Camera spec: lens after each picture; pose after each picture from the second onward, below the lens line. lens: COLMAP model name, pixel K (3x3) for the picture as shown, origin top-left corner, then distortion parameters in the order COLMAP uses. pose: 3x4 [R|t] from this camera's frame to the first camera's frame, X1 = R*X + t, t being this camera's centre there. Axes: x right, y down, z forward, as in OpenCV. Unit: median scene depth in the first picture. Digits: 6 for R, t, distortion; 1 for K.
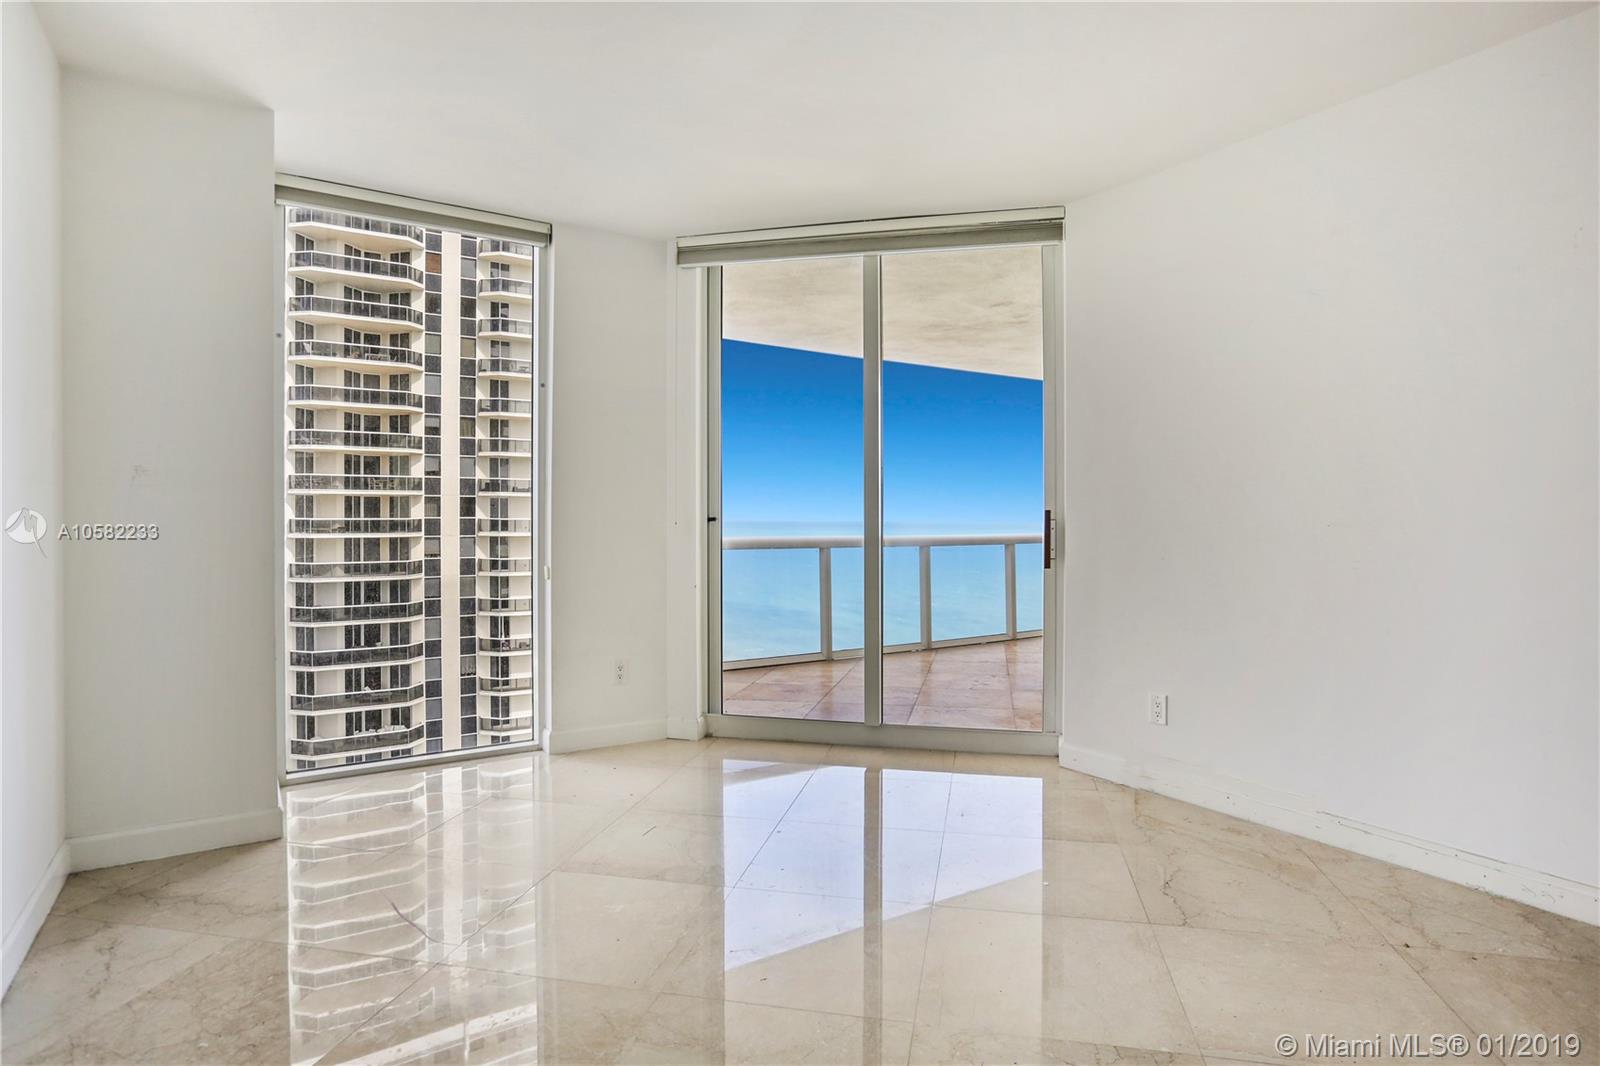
lens RADIAL K [[861.3, 0, 800.0], [0, 861.3, 533.0], [0, 0, 1]] dist [-0.004676, -0.000347]
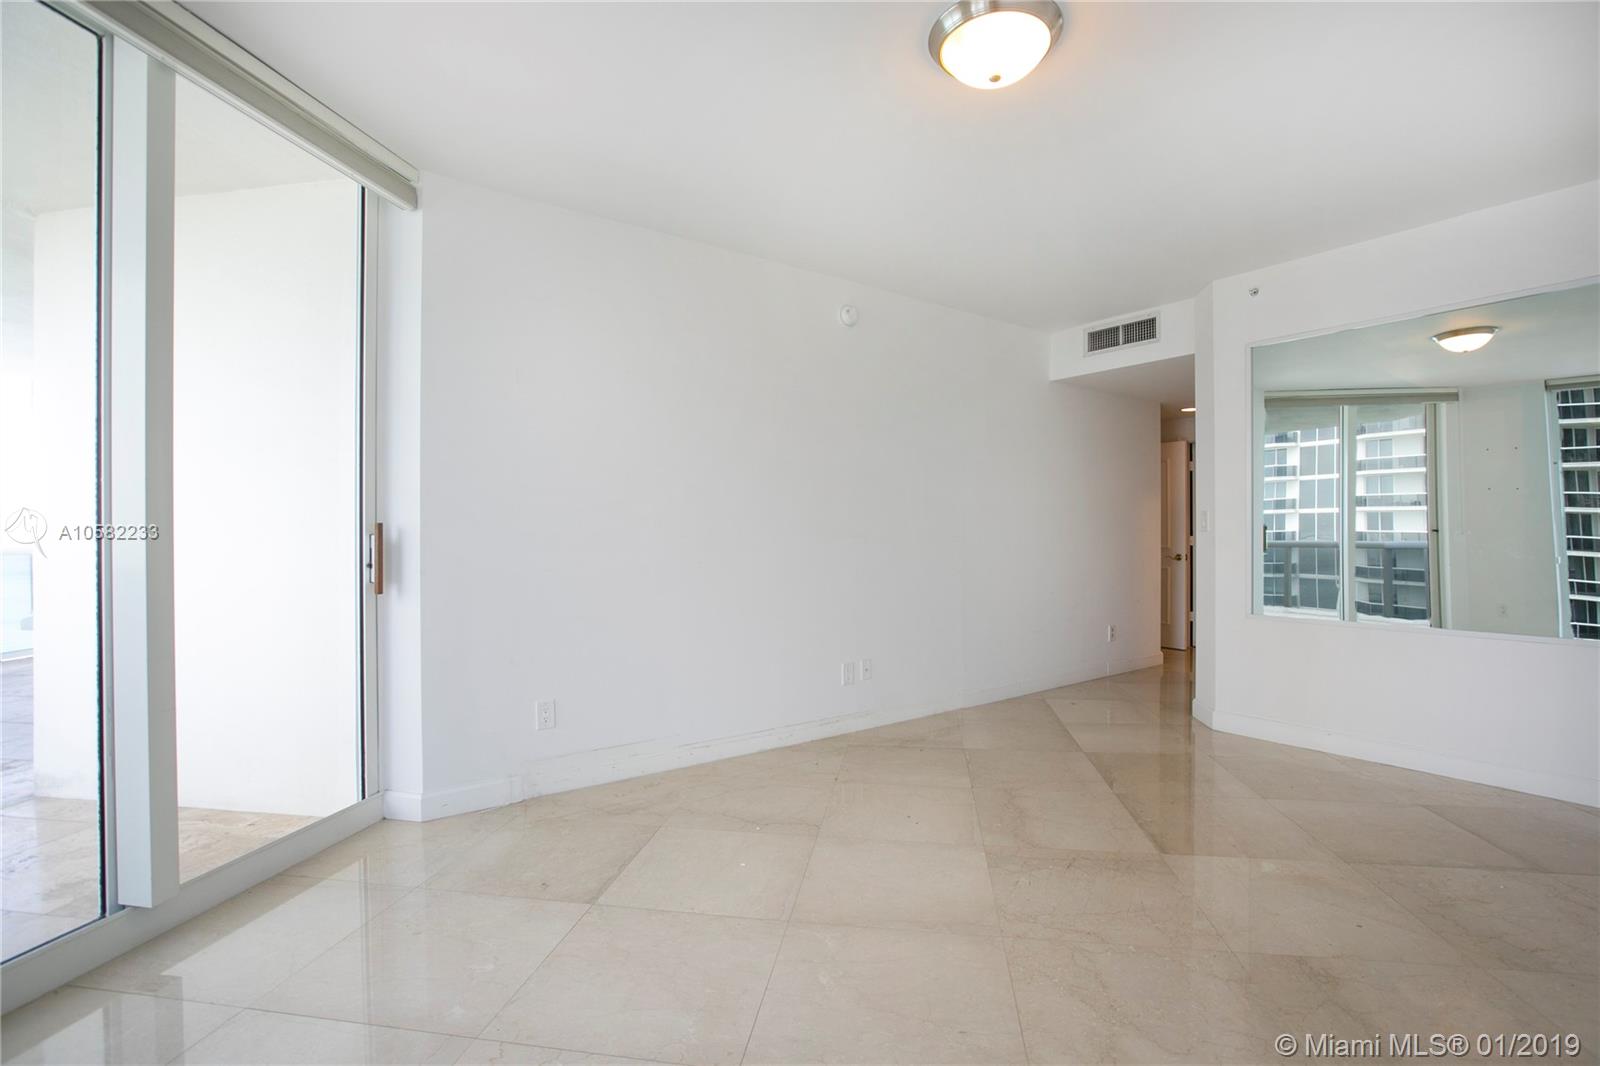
lens RADIAL K [[738.8, 0, 800.0], [0, 738.8, 521.0], [0, 0, 1]] dist [-0.056946, 0.021230]
pose [[-0.035260, 0.000200, 0.999378, -1.249266], [0.026986, 0.999636, 0.000752, -0.055653], [-0.999014, 0.026996, -0.035252, 1.888812]]
